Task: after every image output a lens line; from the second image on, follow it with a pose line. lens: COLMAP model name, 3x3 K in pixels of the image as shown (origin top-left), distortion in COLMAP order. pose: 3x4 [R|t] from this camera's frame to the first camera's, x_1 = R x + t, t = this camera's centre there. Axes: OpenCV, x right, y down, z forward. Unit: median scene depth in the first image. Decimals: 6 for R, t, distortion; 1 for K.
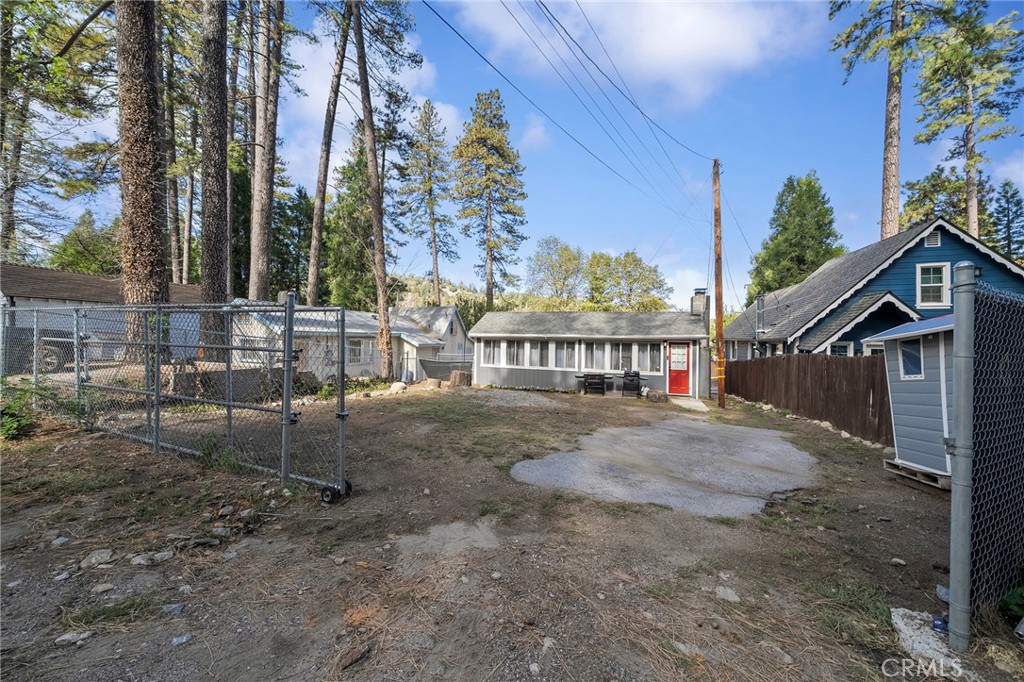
lens RADIAL K [[353.6, 0, 511.1], [0, 353.6, 331.5], [0, 0, 1]] dist [-0.001884, 0.000036]
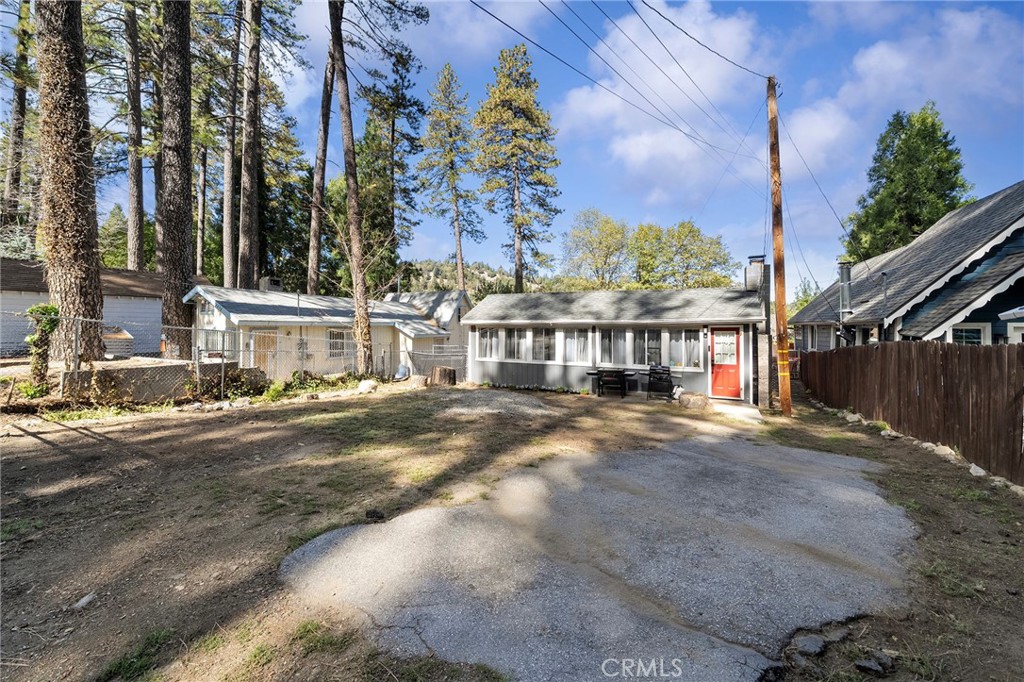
lens RADIAL K [[391.3, 0, 507.2], [0, 391.3, 318.8], [0, 0, 1]] dist [-0.000294, 0.000137]
pose [[0.992089, -0.016532, -0.124442, 0.071196], [0.016178, 0.999862, -0.003855, 0.004386], [0.124488, 0.001811, 0.992219, 0.070210]]
